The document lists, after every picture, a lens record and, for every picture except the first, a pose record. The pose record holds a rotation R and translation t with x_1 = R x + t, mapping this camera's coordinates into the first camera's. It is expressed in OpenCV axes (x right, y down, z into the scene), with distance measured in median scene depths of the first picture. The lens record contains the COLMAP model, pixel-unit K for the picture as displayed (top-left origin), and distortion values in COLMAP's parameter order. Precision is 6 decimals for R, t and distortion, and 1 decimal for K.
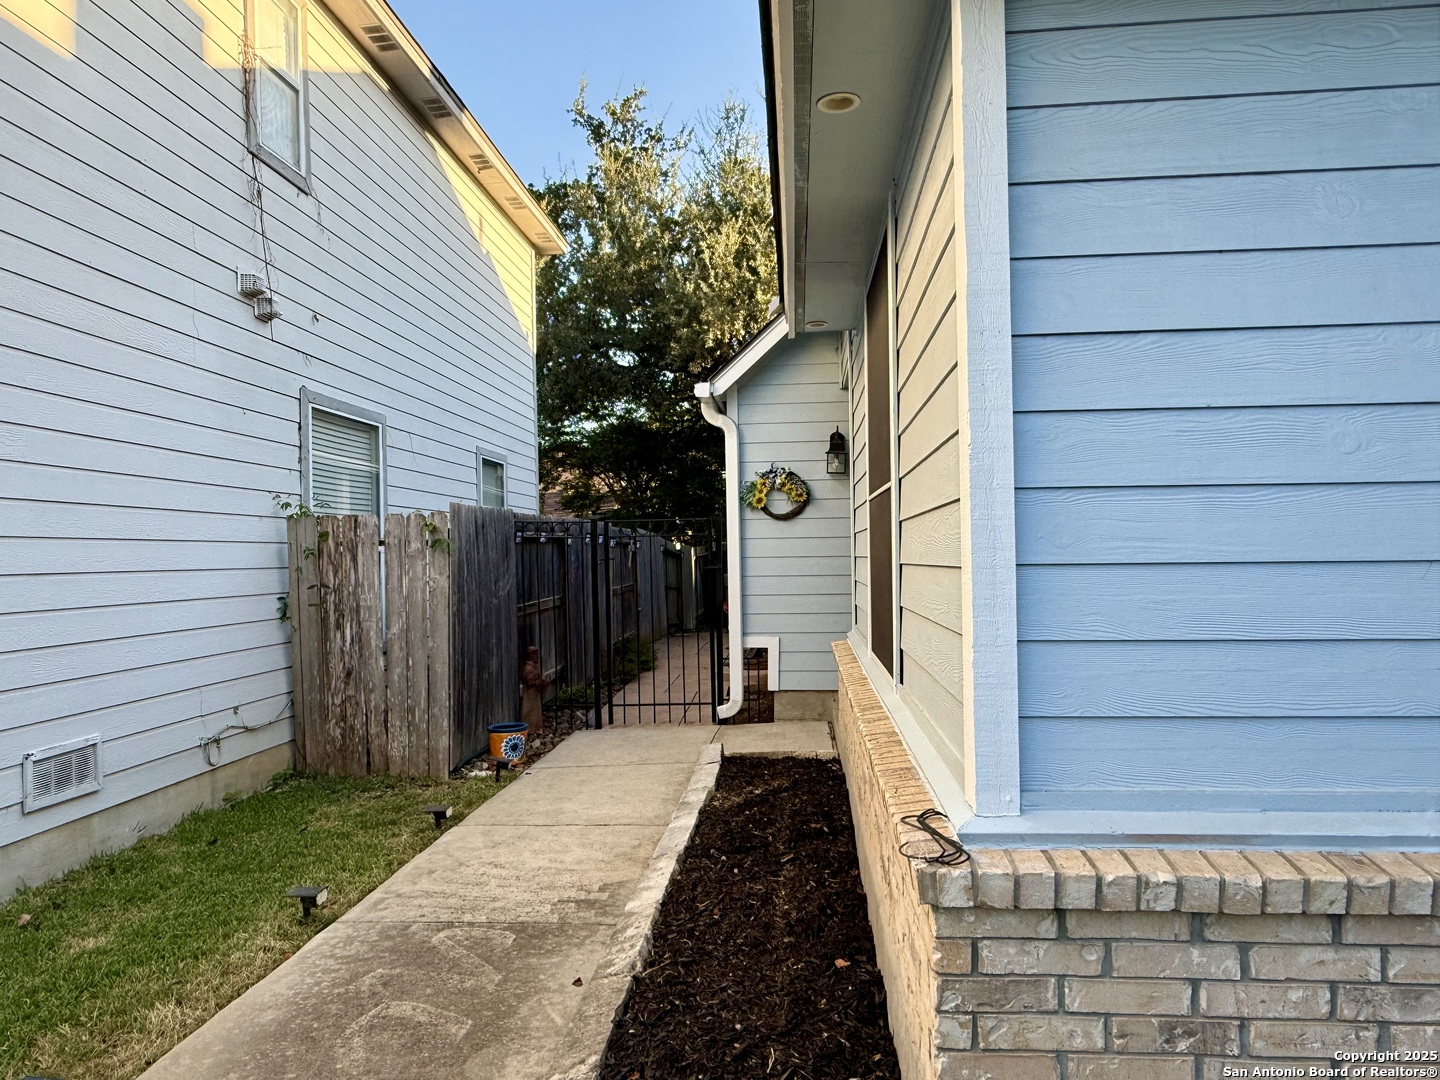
lens RADIAL K [[982.2, 0, 718.8], [0, 982.2, 551.5], [0, 0, 1]] dist [0.009325, -0.003266]
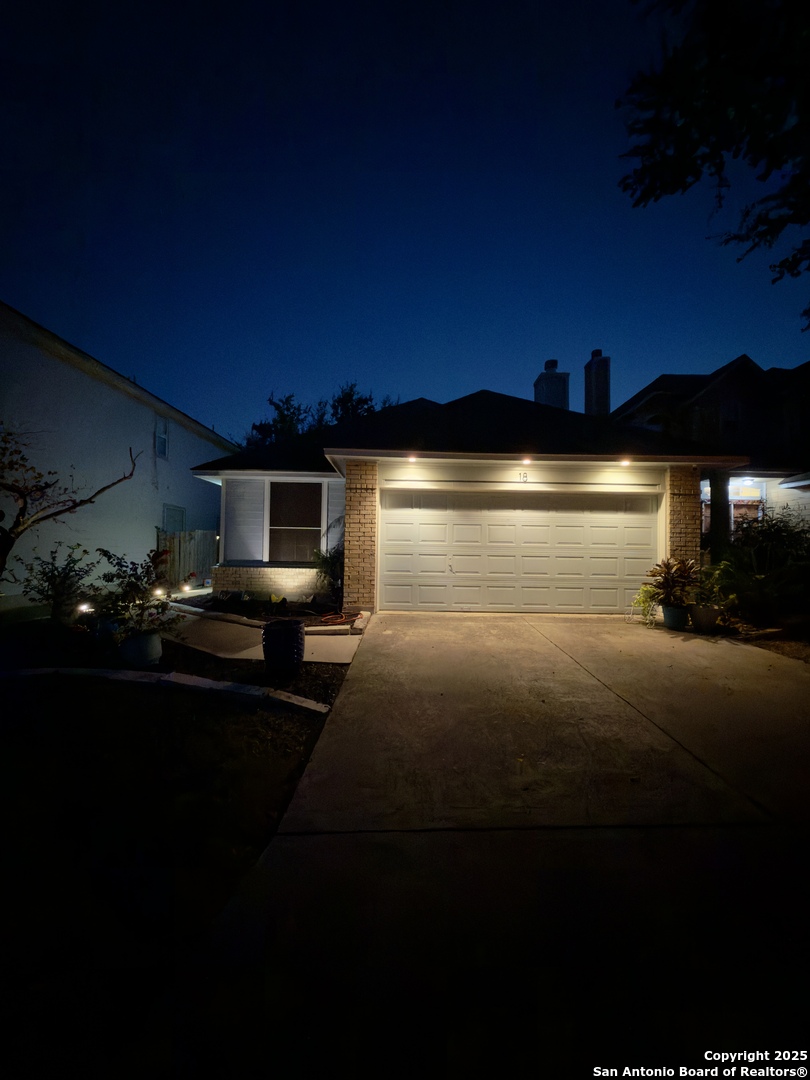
lens RADIAL K [[429.8, 0, 409.6], [0, 429.8, 539.6], [0, 0, 1]] dist [0.000062, 0.000172]
pose [[0.995477, 0.029660, 0.090250, 0.557546], [-0.027742, 0.999363, -0.022433, 0.015579], [-0.090858, 0.019828, 0.995666, -1.134418]]
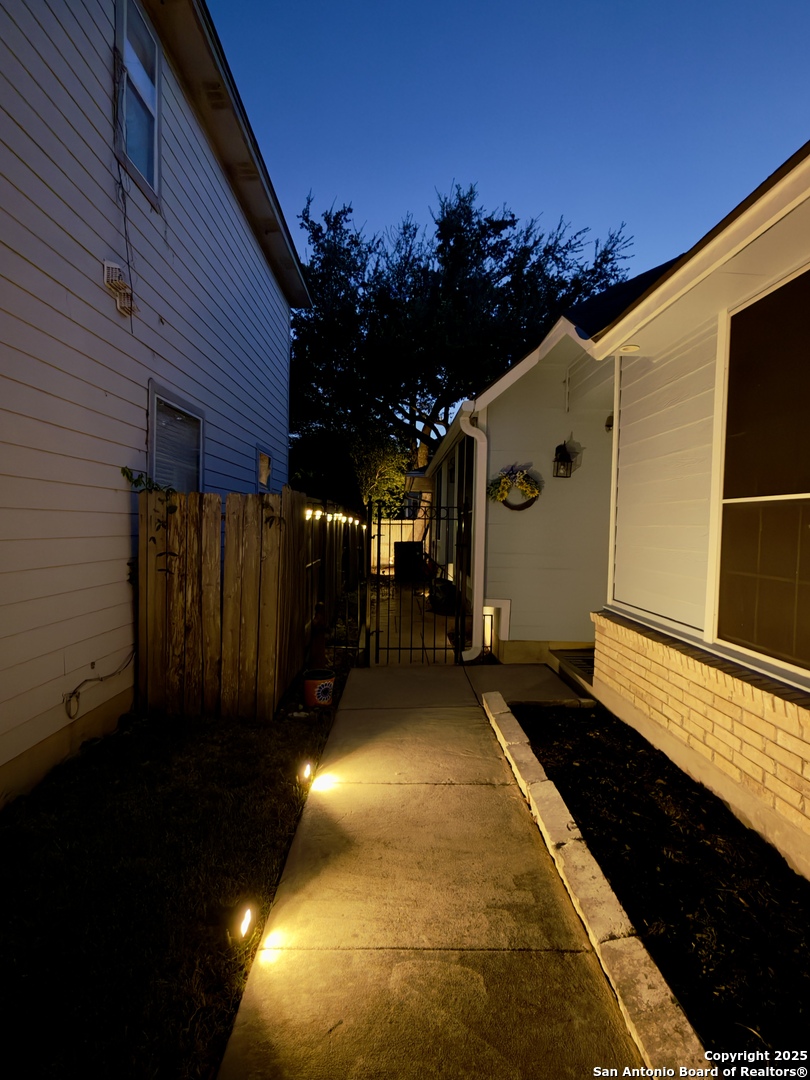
lens RADIAL K [[598.9, 0, 411.6], [0, 598.9, 541.0], [0, 0, 1]] dist [0.003032, 0.002506]
pose [[0.993002, 0.038492, 0.111645, -0.194855], [-0.041726, 0.998770, 0.026769, -0.009097], [-0.110477, -0.031240, 0.993388, 0.269001]]
